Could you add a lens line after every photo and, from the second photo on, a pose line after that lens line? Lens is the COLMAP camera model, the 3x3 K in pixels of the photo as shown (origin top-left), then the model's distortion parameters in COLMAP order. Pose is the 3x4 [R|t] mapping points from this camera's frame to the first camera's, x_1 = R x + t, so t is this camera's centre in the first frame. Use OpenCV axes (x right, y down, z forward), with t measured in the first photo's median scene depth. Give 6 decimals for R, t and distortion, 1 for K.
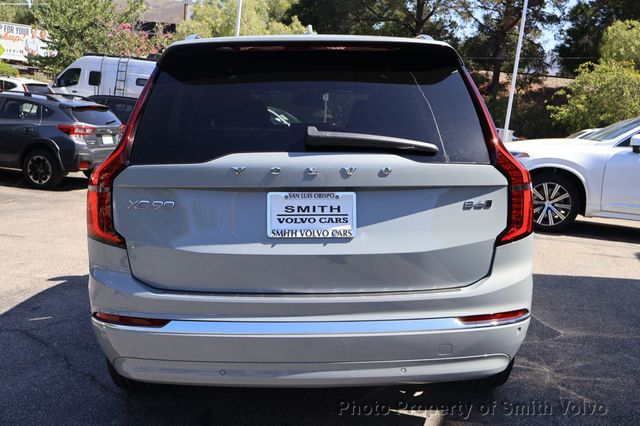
lens RADIAL K [[631.4, 0, 320.0], [0, 631.4, 213.0], [0, 0, 1]] dist [0.012420, 0.014066]
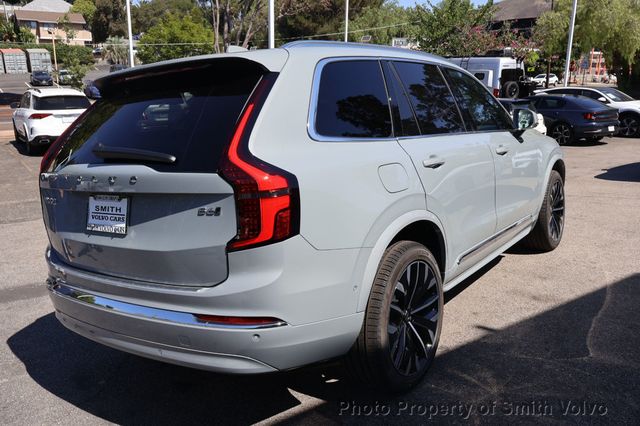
lens RADIAL K [[521.7, 0, 320.0], [0, 521.7, 213.0], [0, 0, 1]] dist [-0.001803, -0.003521]
pose [[0.801466, 0.049831, -0.595961, 0.908215], [-0.016975, 0.998017, 0.060620, -0.065832], [0.597799, -0.038468, 0.800722, 0.414771]]
